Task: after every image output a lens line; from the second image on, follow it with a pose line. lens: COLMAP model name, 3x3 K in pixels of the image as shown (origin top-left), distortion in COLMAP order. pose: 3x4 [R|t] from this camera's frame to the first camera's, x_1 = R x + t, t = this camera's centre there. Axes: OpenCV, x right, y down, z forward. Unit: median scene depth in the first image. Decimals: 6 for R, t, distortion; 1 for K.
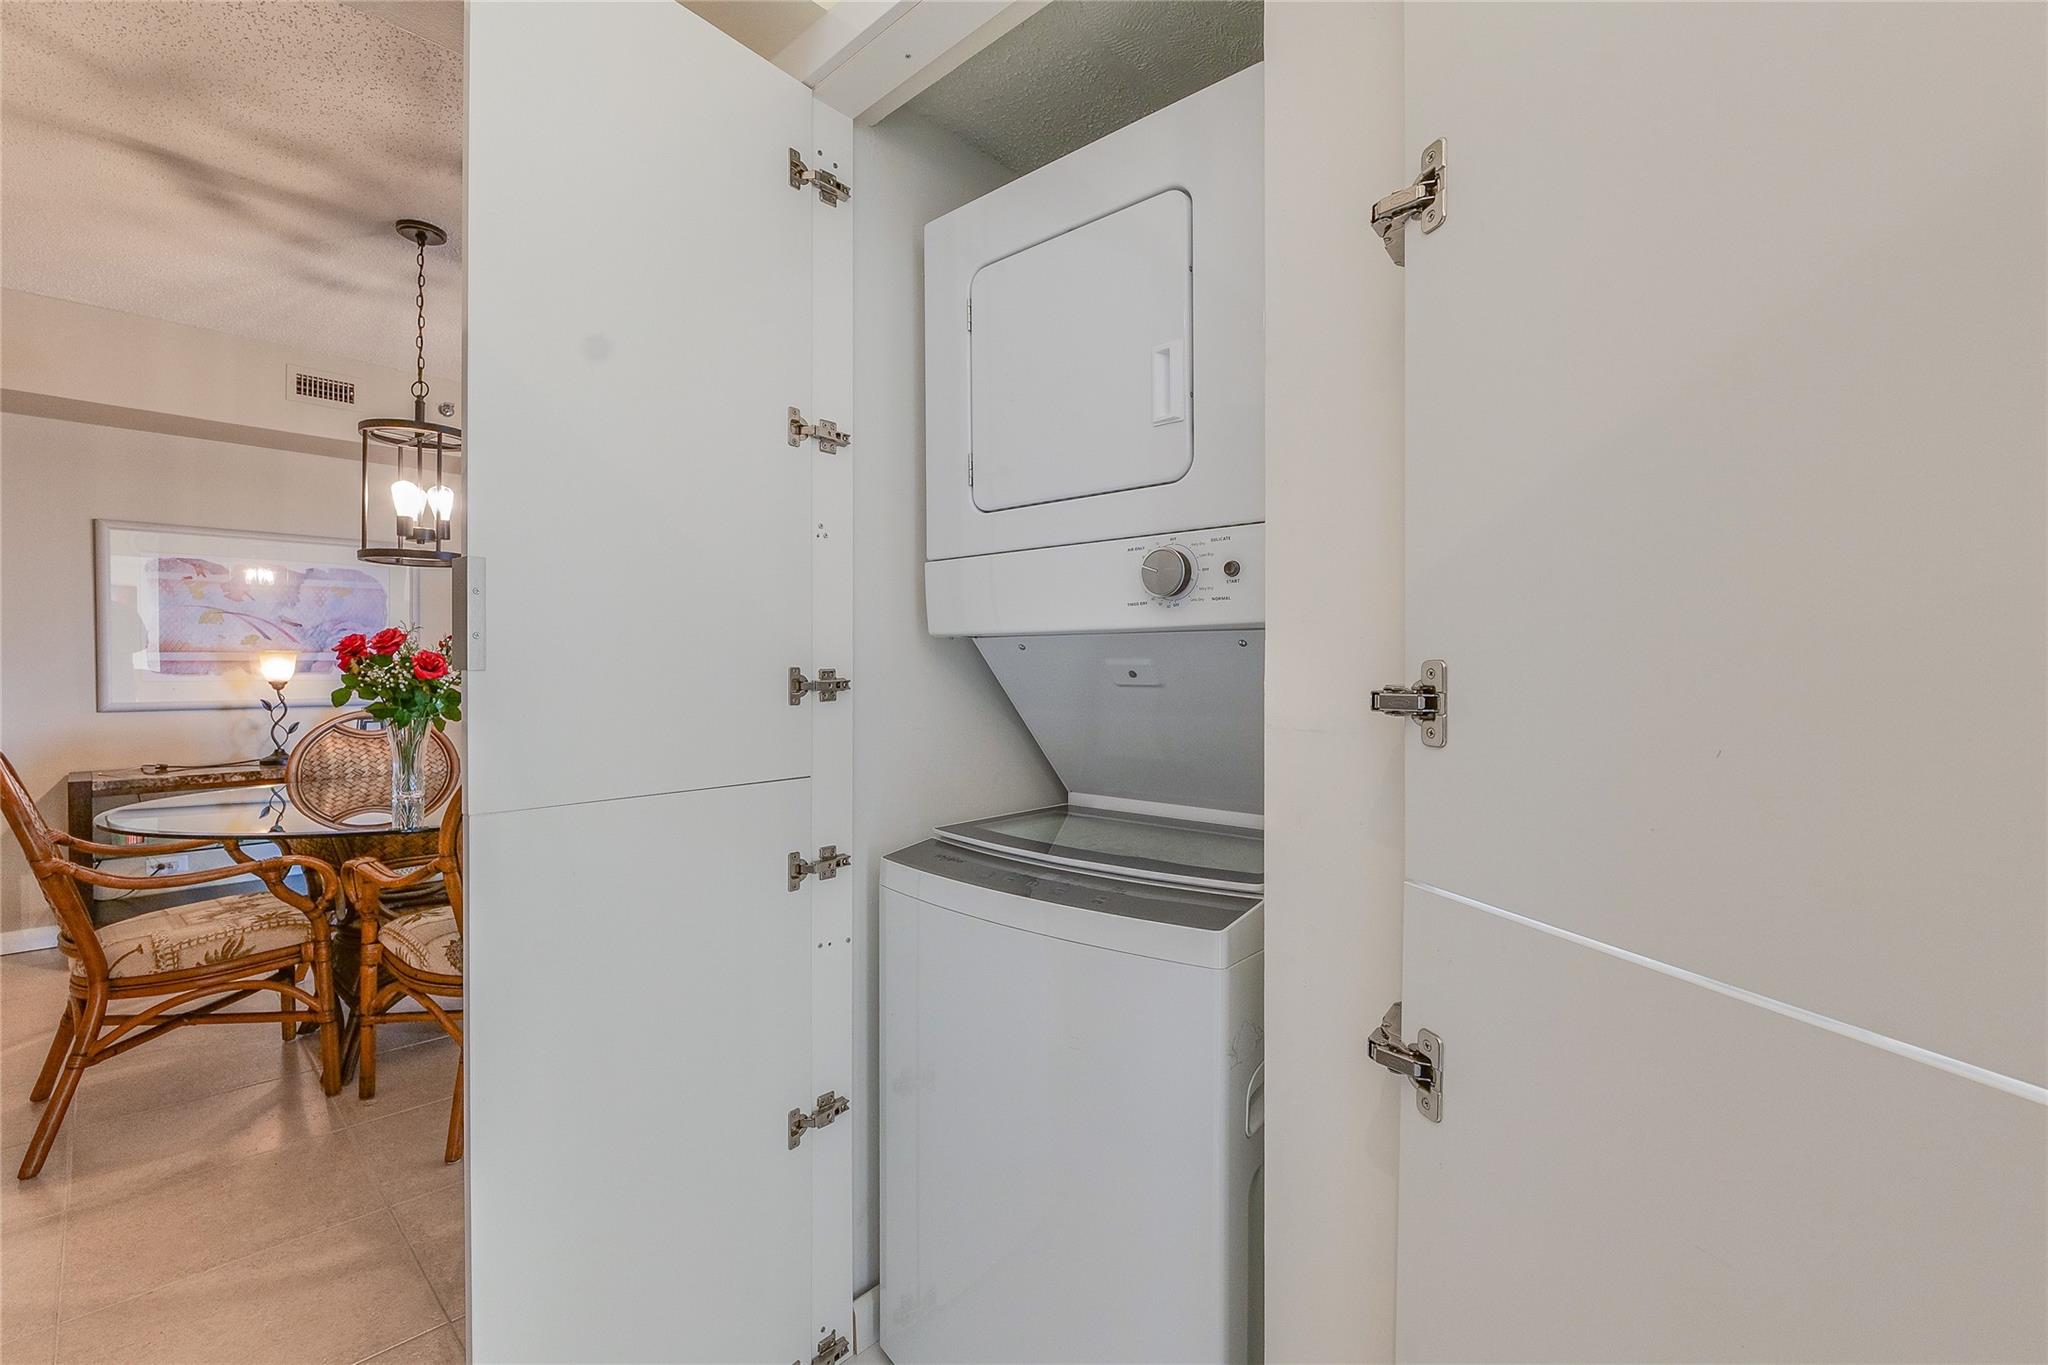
lens RADIAL K [[882.5, 0, 1006.9], [0, 882.5, 677.2], [0, 0, 1]] dist [-0.004065, -0.001305]
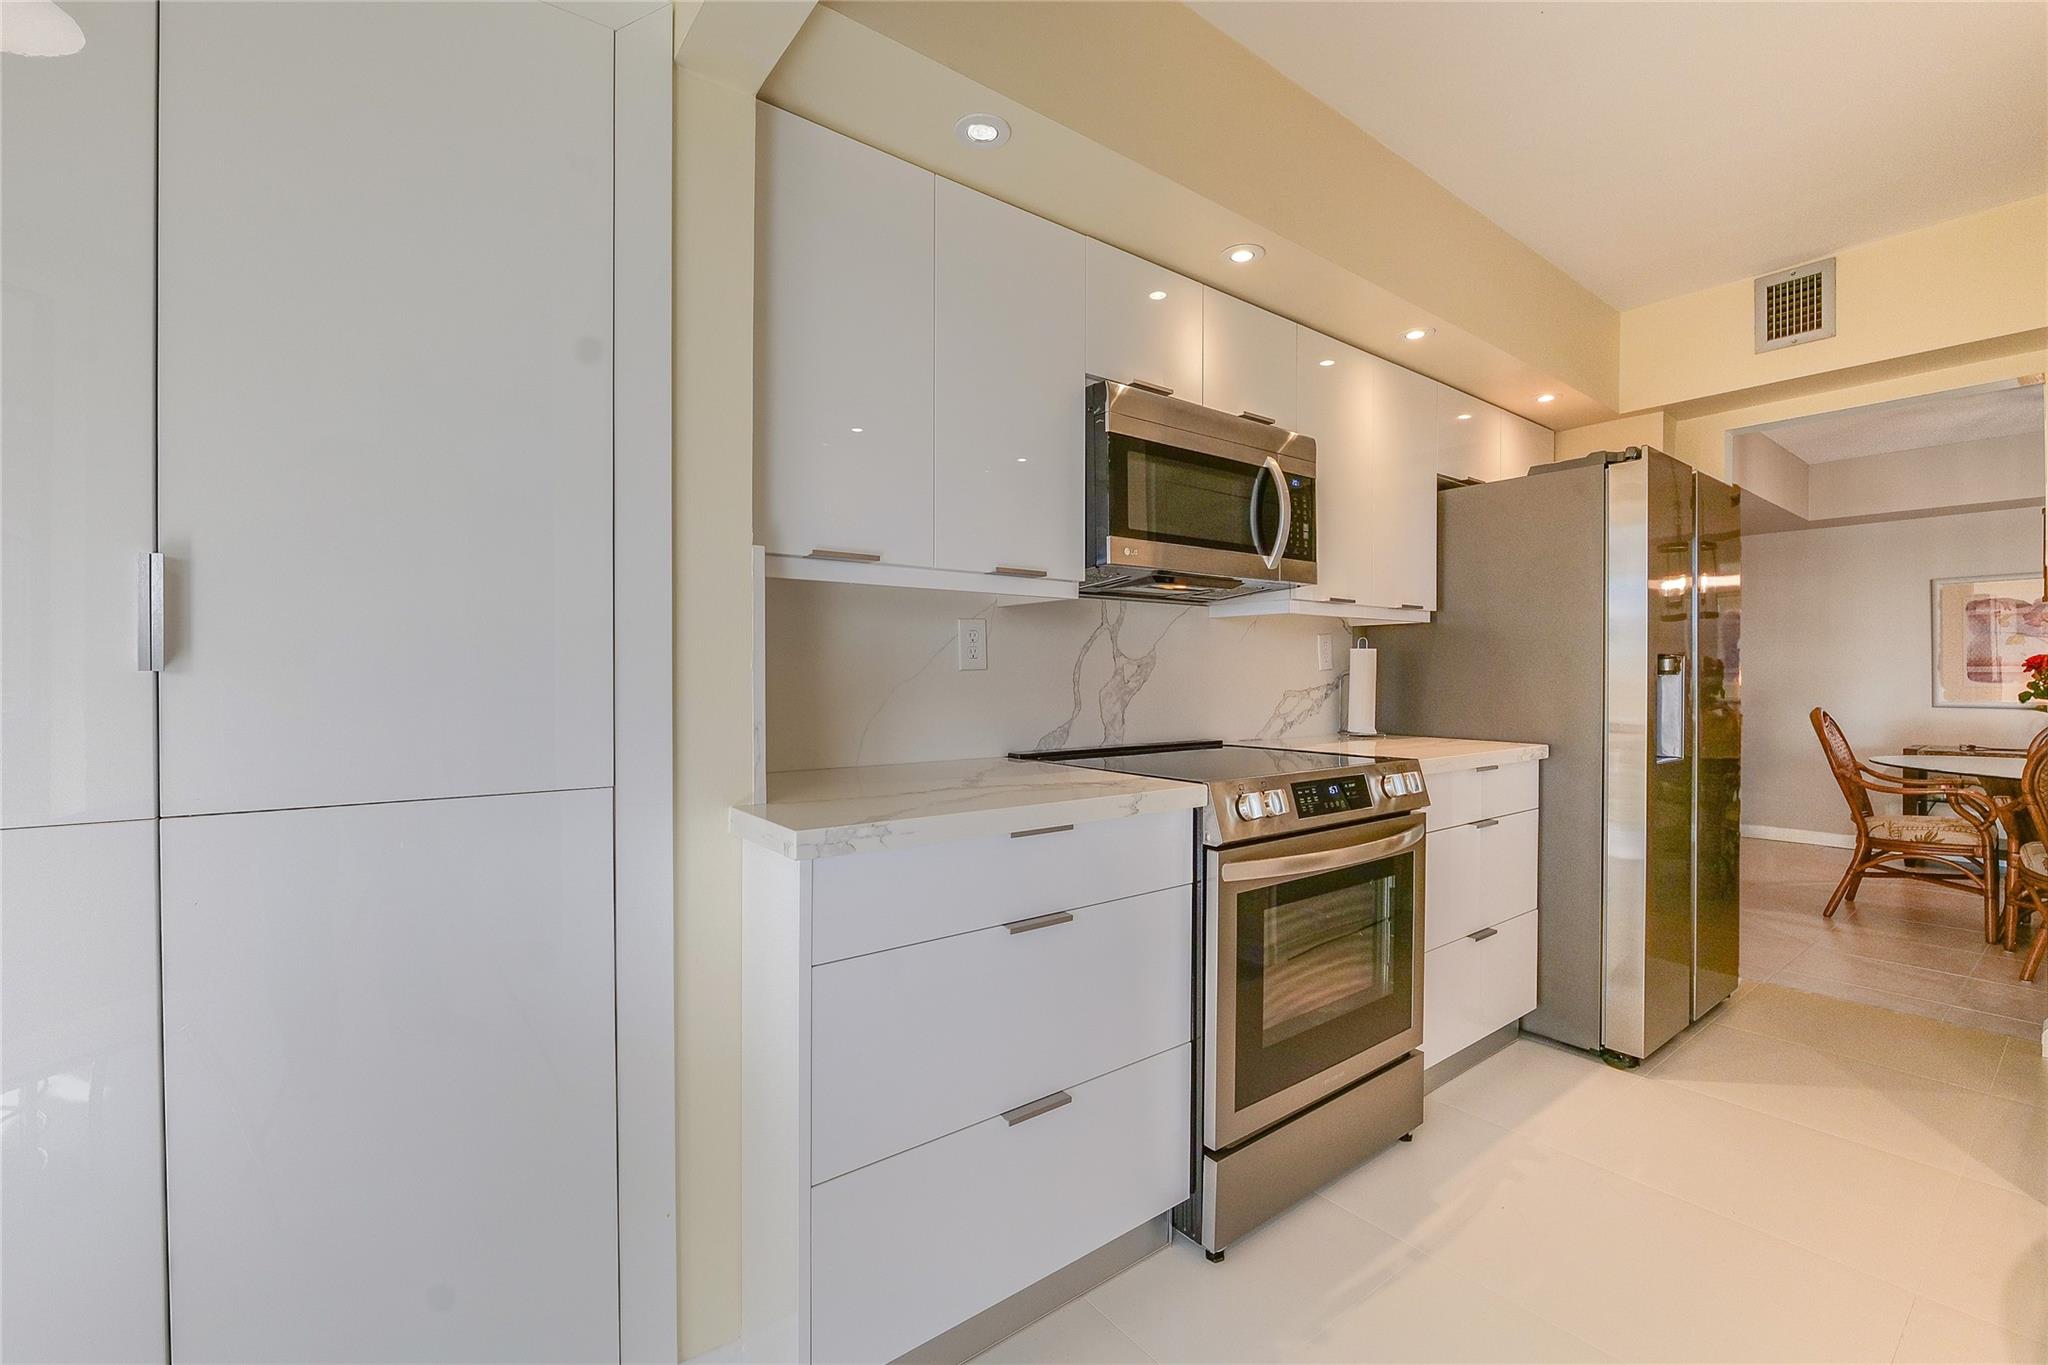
lens RADIAL K [[882.5, 0, 1058.7], [0, 882.5, 681.3], [0, 0, 1]] dist [-0.004065, -0.001305]
pose [[-0.113854, 0.003168, -0.993492, 1.032406], [-0.008776, 0.999953, 0.004194, 0.003593], [0.993459, 0.009197, -0.113821, -0.526719]]
